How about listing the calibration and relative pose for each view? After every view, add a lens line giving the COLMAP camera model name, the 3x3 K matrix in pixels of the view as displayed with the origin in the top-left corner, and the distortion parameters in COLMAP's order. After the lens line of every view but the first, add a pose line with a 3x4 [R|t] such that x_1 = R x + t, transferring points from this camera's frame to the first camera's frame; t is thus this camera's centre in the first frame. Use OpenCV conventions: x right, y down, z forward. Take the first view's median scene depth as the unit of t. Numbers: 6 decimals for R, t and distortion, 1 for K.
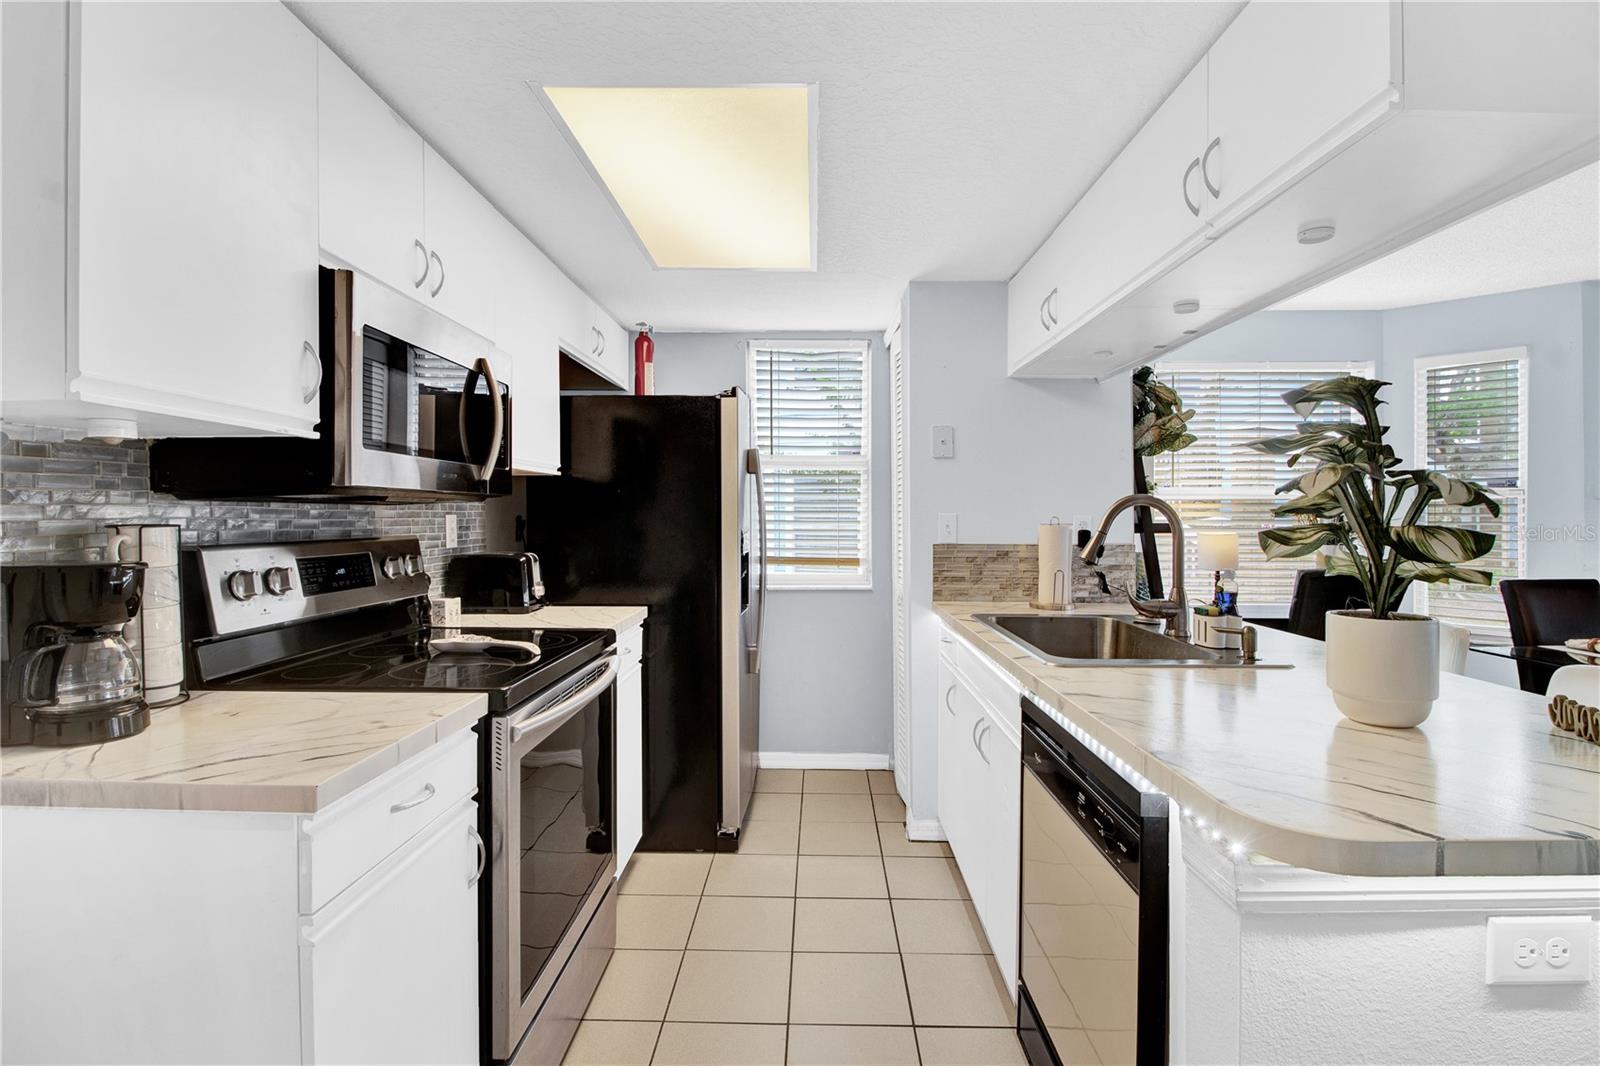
lens RADIAL K [[769.4, 0, 807.9], [0, 769.4, 523.2], [0, 0, 1]] dist [-0.003906, -0.010549]
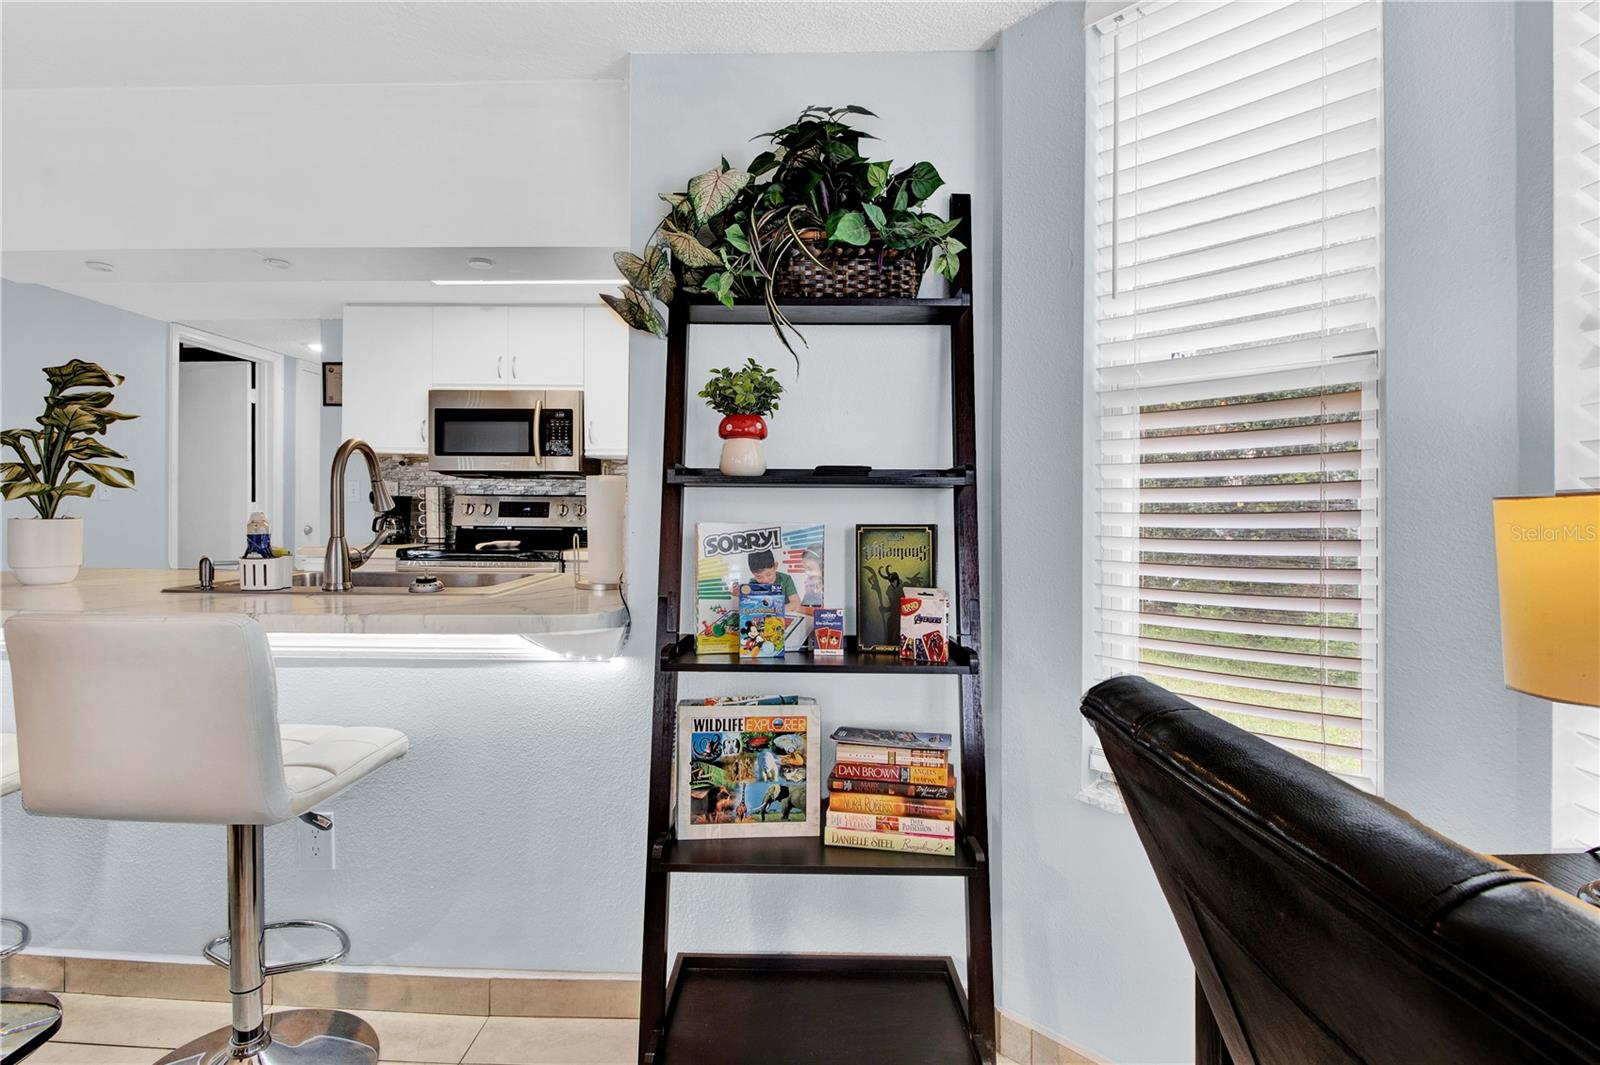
lens RADIAL K [[769.4, 0, 797.7], [0, 769.4, 508.3], [0, 0, 1]] dist [-0.003906, -0.010549]
pose [[-0.014268, -0.001960, -0.999896, 1.514852], [-0.020147, 0.999796, -0.001672, 0.045456], [0.999695, 0.020122, -0.014305, 1.711251]]
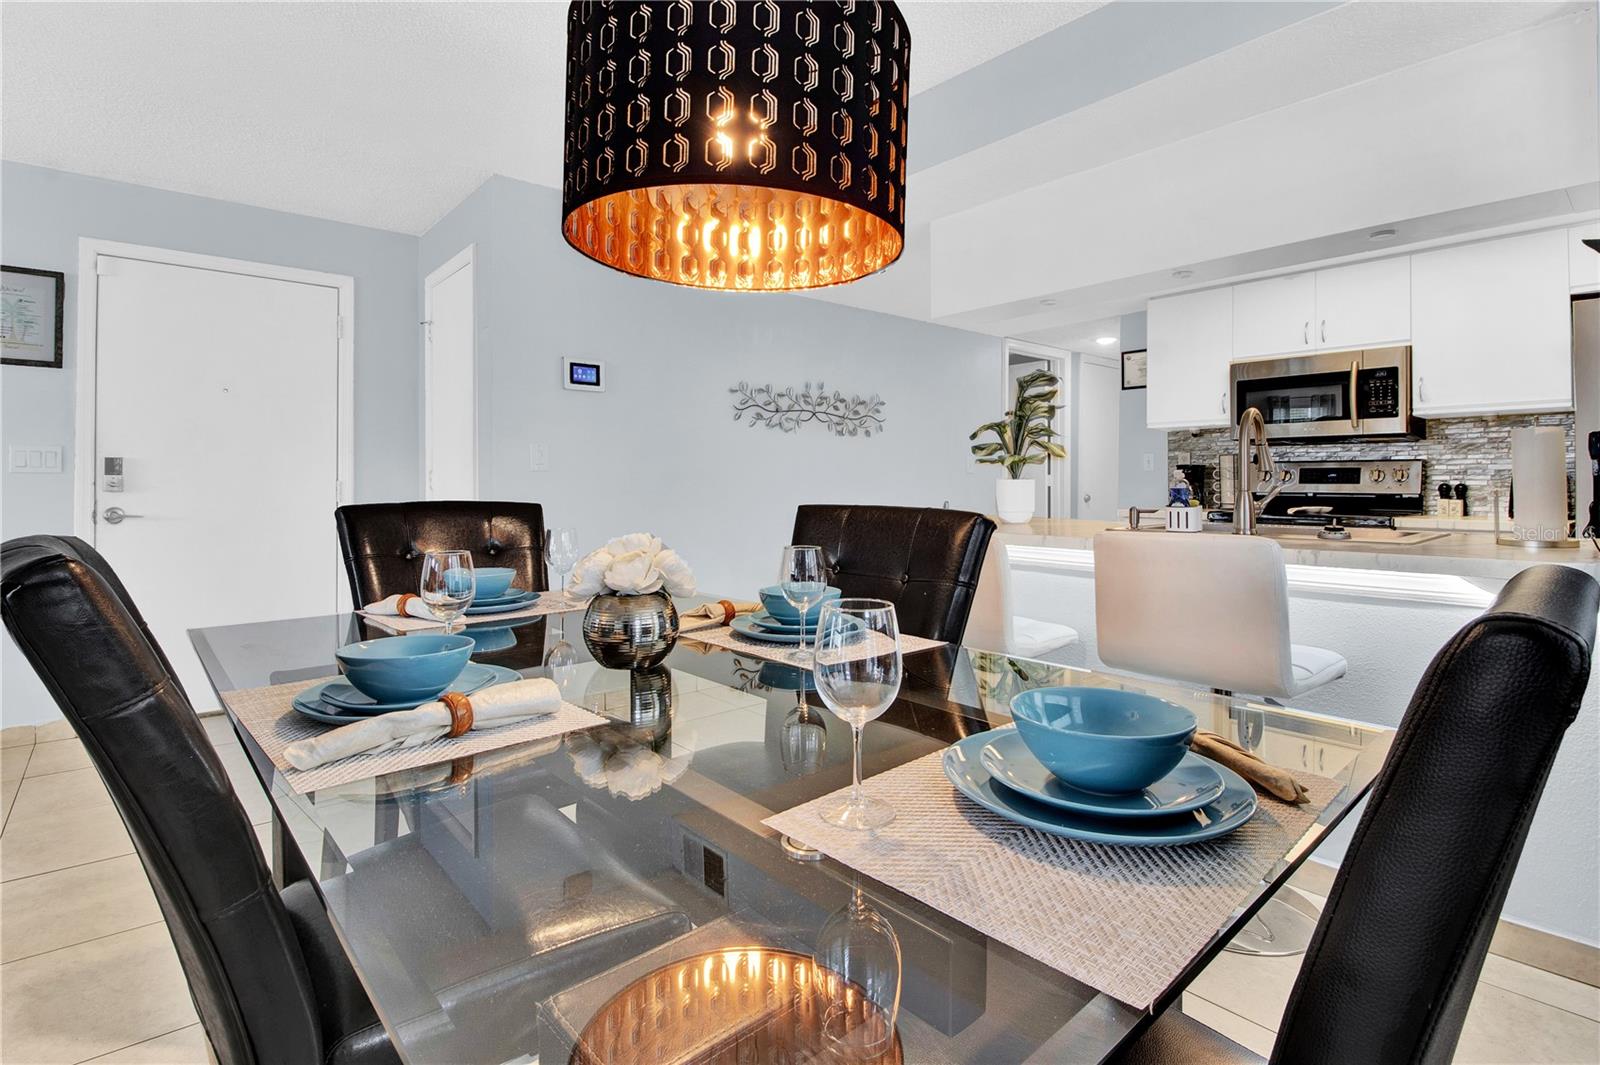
lens RADIAL K [[769.4, 0, 785.5], [0, 769.4, 482.6], [0, 0, 1]] dist [-0.003906, -0.010549]
pose [[-0.762384, -0.002607, -0.647120, 1.853170], [-0.009971, 0.999920, 0.007719, 0.077774], [0.647048, 0.012337, -0.762349, 1.552279]]
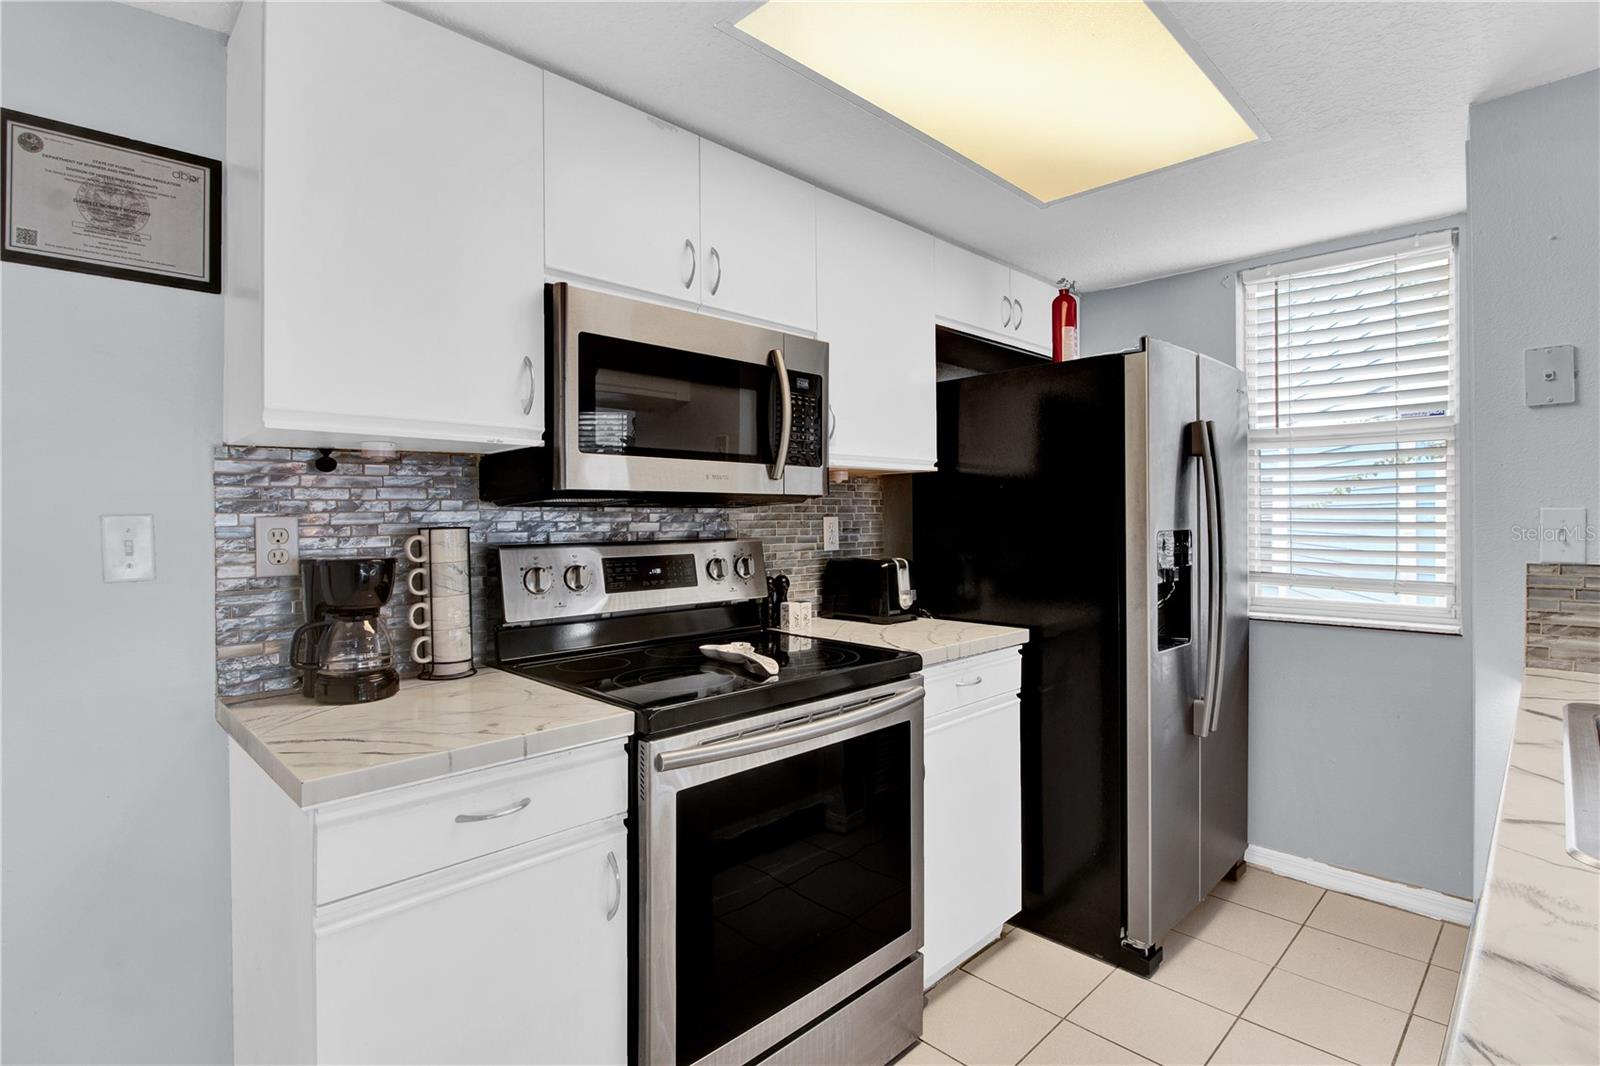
lens RADIAL K [[769.4, 0, 795.4], [0, 769.4, 527.9], [0, 0, 1]] dist [-0.003906, -0.010549]
pose [[0.704526, 0.002025, -0.709675, 0.267738], [0.000351, 0.999995, 0.003202, -0.000282], [0.709678, -0.002505, 0.704522, 0.362576]]
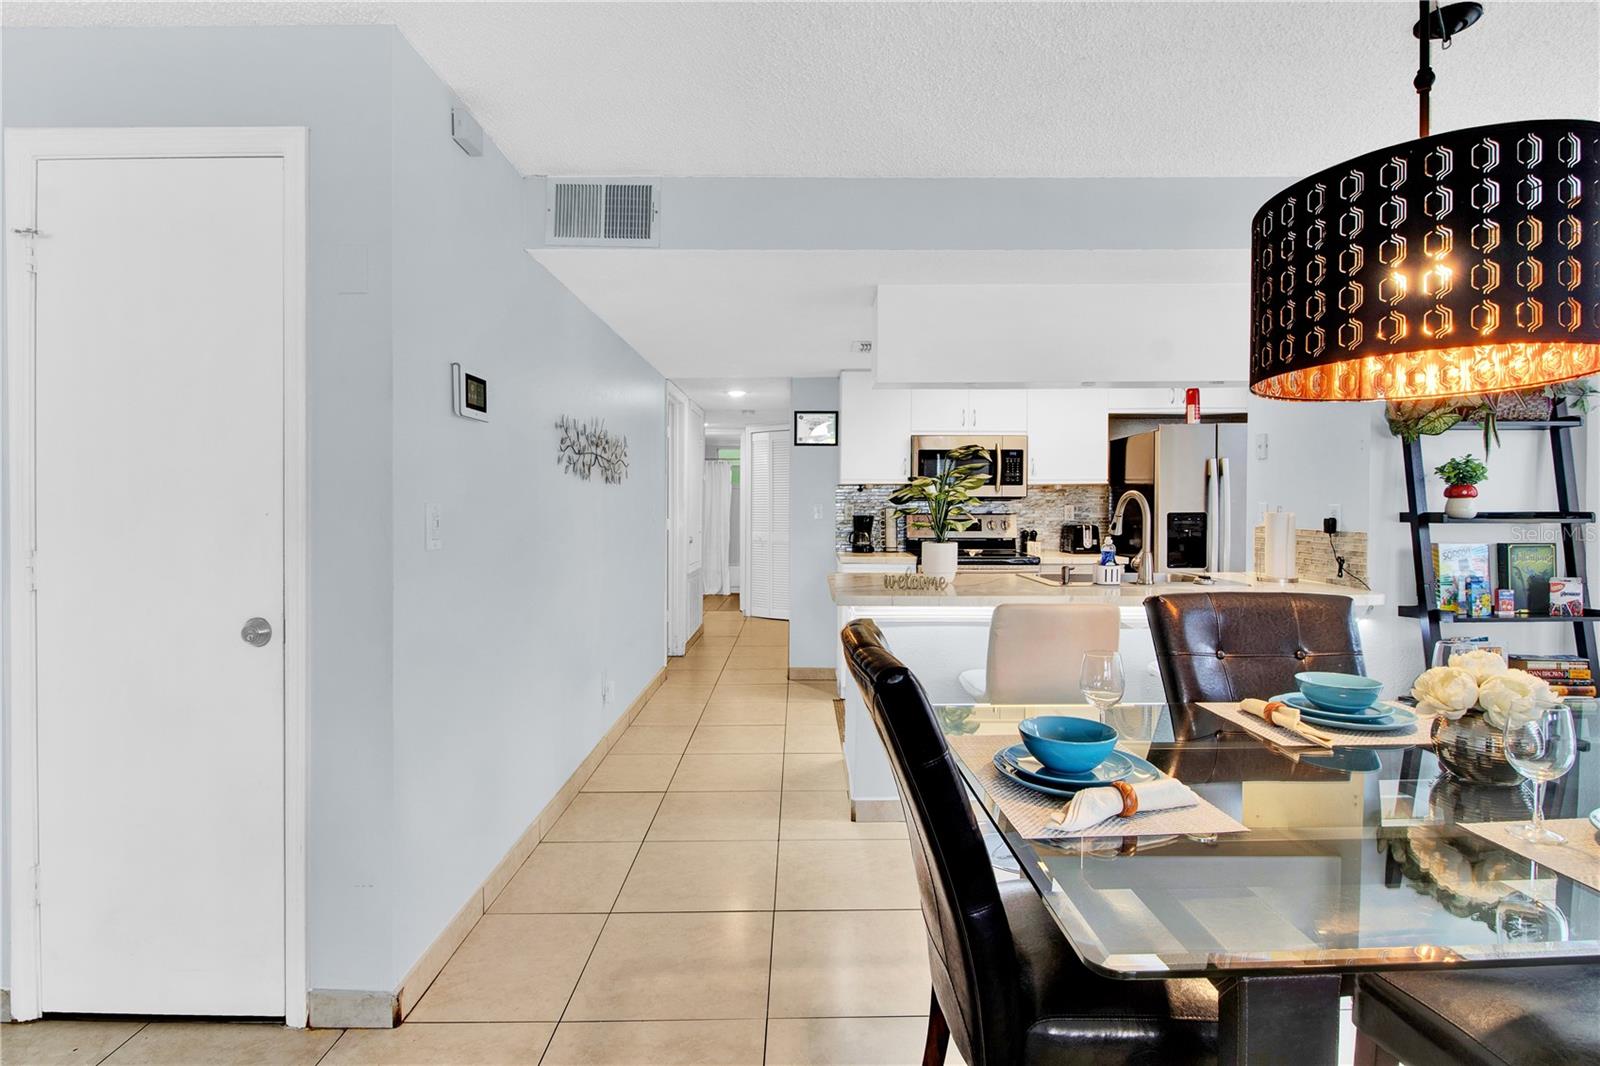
lens RADIAL K [[769.4, 0, 808.3], [0, 769.4, 526.2], [0, 0, 1]] dist [-0.003906, -0.010549]
pose [[0.005731, 0.024498, -0.999683, 2.175588], [-0.011099, 0.999640, 0.024434, 0.004731], [0.999922, 0.010956, 0.006001, 0.366924]]
